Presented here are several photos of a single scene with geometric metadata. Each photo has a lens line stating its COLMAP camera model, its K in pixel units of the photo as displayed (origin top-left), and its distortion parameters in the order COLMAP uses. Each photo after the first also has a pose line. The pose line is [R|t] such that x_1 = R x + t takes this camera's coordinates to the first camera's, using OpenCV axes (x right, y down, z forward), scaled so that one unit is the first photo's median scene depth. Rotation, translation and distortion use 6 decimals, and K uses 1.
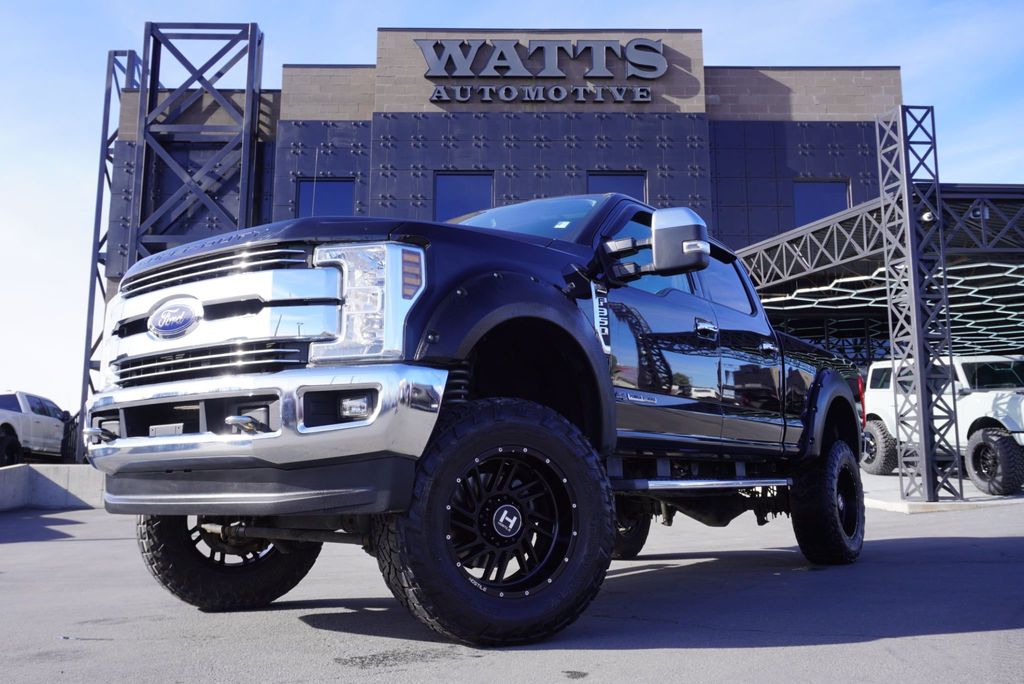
lens RADIAL K [[929.8, 0, 512.0], [0, 929.8, 342.0], [0, 0, 1]] dist [0.006392, 0.003176]
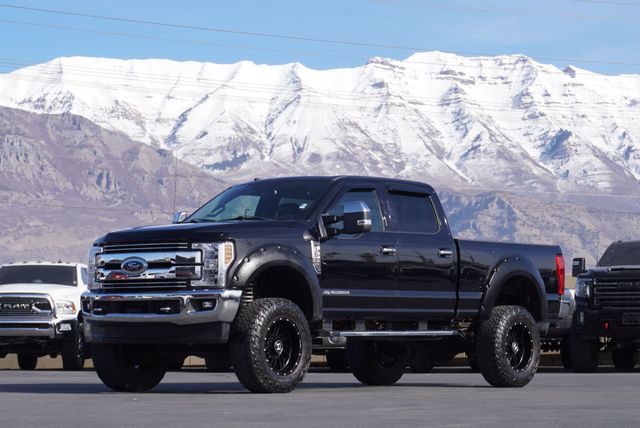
lens RADIAL K [[2015.4, 0, 320.0], [0, 2015.4, 214.0], [0, 0, 1]] dist [0.667258, -0.109669]
pose [[0.996747, 0.002699, -0.080547, 0.585688], [0.004988, 0.995458, 0.095074, -0.695990], [0.080438, -0.095166, 0.992206, -4.444285]]
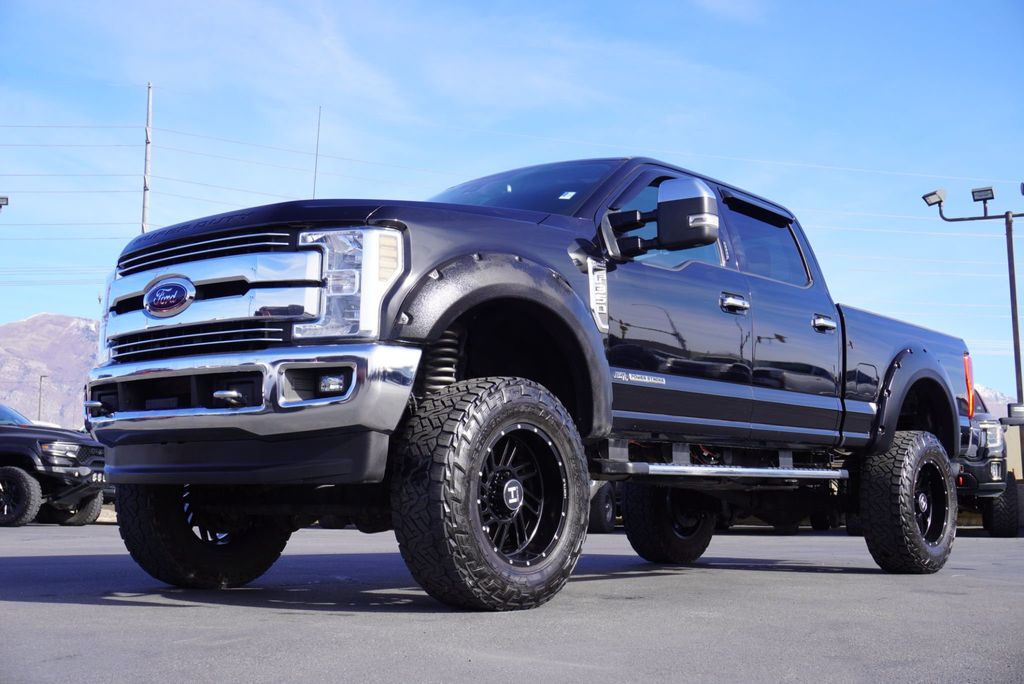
lens RADIAL K [[1238.1, 0, 512.0], [0, 1238.1, 342.0], [0, 0, 1]] dist [0.050780, 0.013648]
pose [[0.995693, 0.006184, -0.092508, 0.152118], [-0.003350, 0.999521, 0.030765, -0.020294], [0.092654, -0.030322, 0.995237, -0.355965]]
